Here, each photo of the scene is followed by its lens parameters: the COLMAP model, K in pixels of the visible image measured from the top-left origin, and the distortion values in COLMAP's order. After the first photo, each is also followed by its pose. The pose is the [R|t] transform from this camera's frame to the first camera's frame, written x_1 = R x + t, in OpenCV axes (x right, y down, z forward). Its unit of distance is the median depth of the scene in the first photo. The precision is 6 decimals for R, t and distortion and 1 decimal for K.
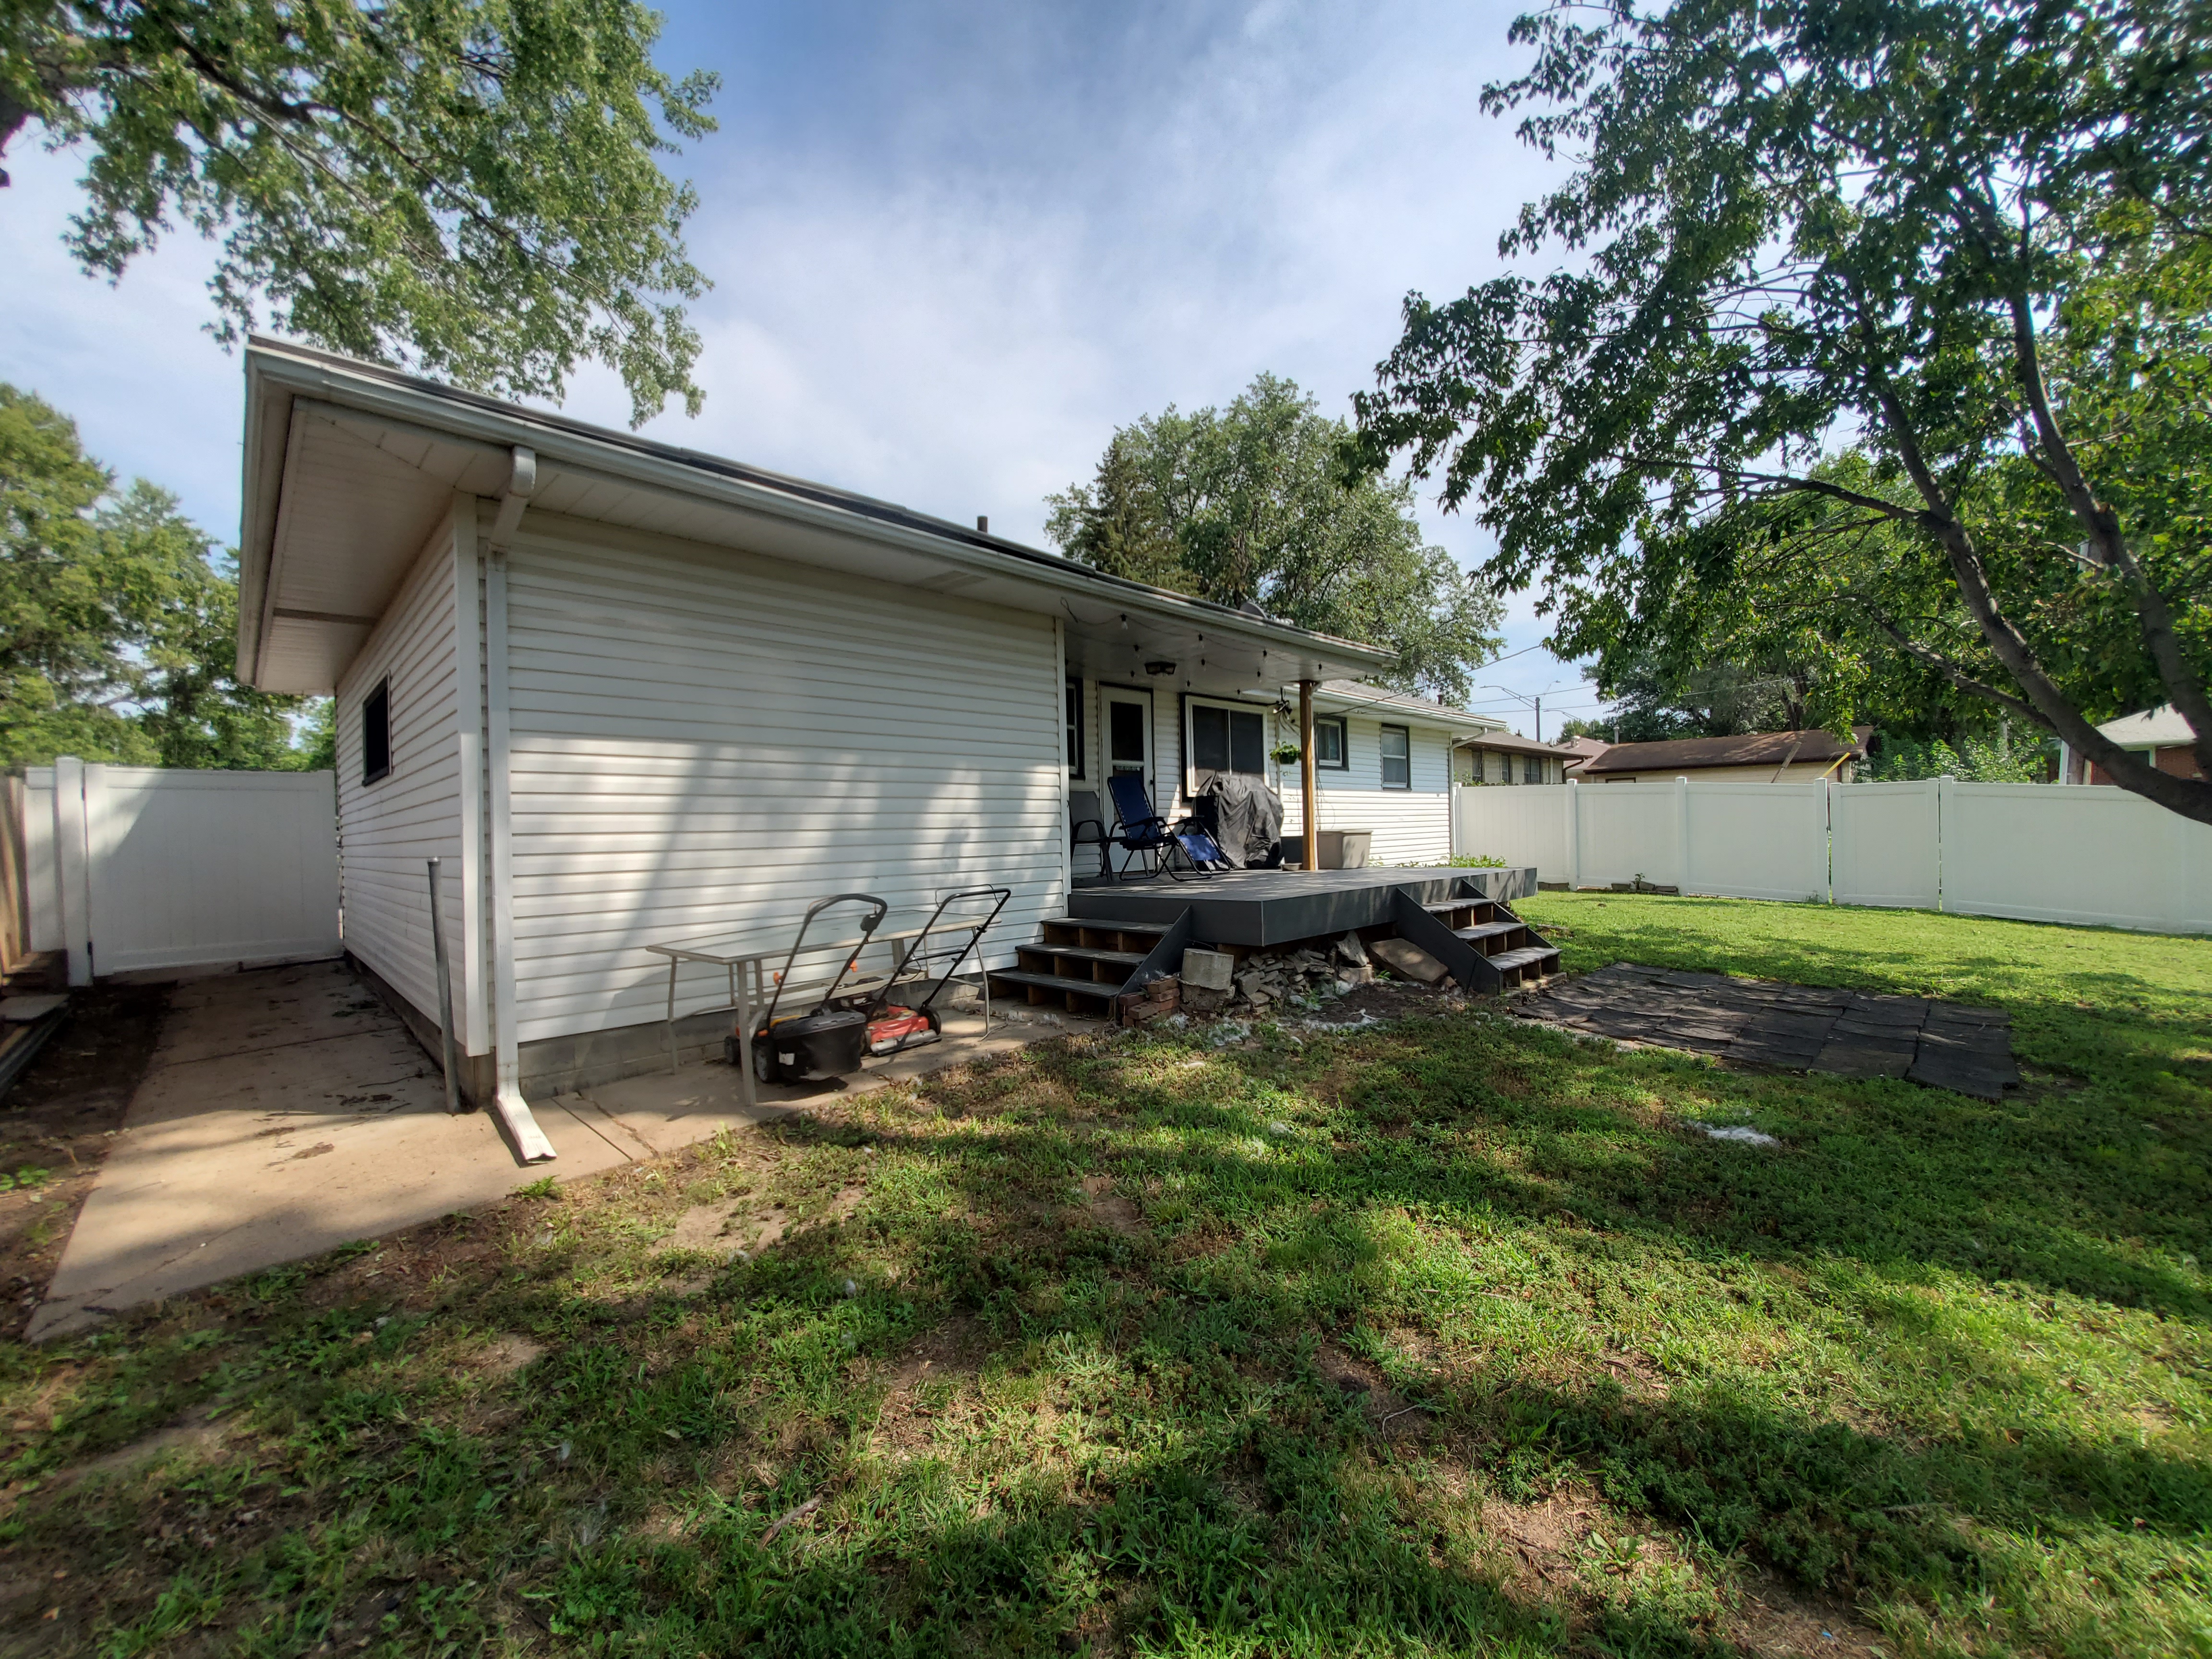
lens RADIAL K [[884.0, 0, 1120.3], [0, 884.0, 838.7], [0, 0, 1]] dist [0.002530, 0.000063]
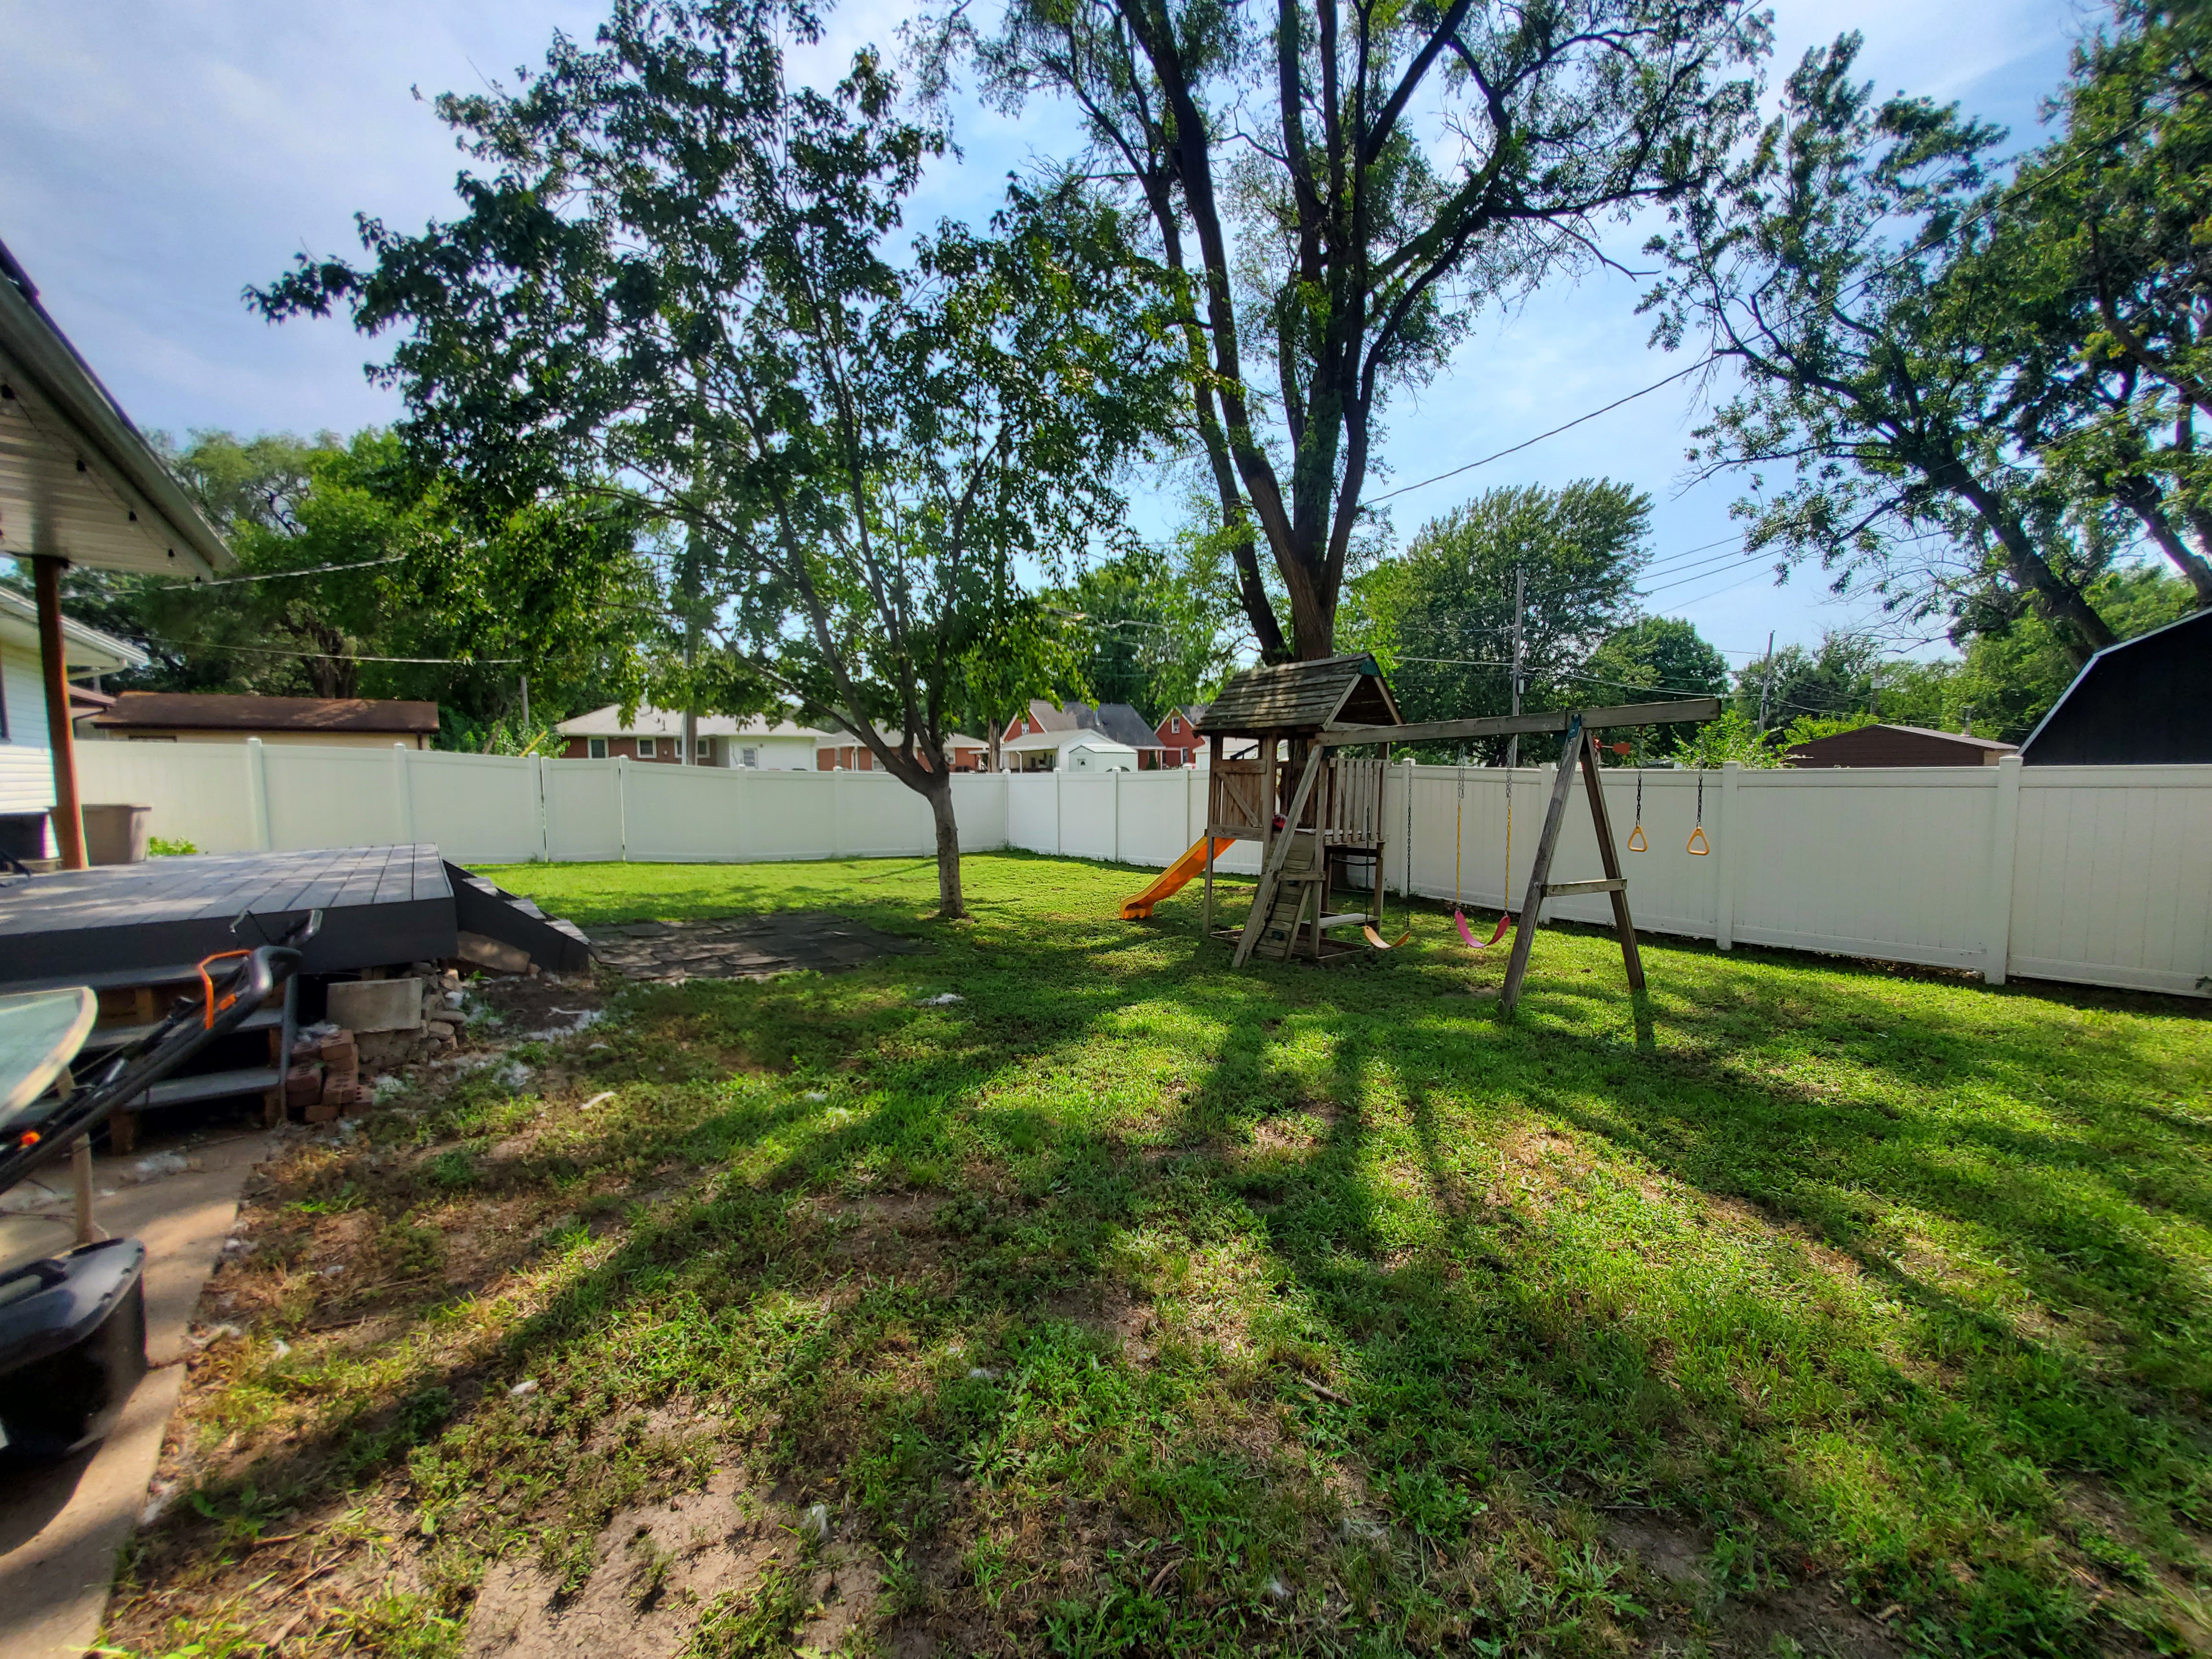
lens RADIAL K [[848.6, 0, 1073.3], [0, 848.6, 834.1], [0, 0, 1]] dist [0.001343, 0.000046]
pose [[0.147502, -0.047695, 0.987911, -0.396941], [0.010449, 0.998856, 0.046664, -0.009684], [-0.989007, 0.003440, 0.147832, 0.305881]]
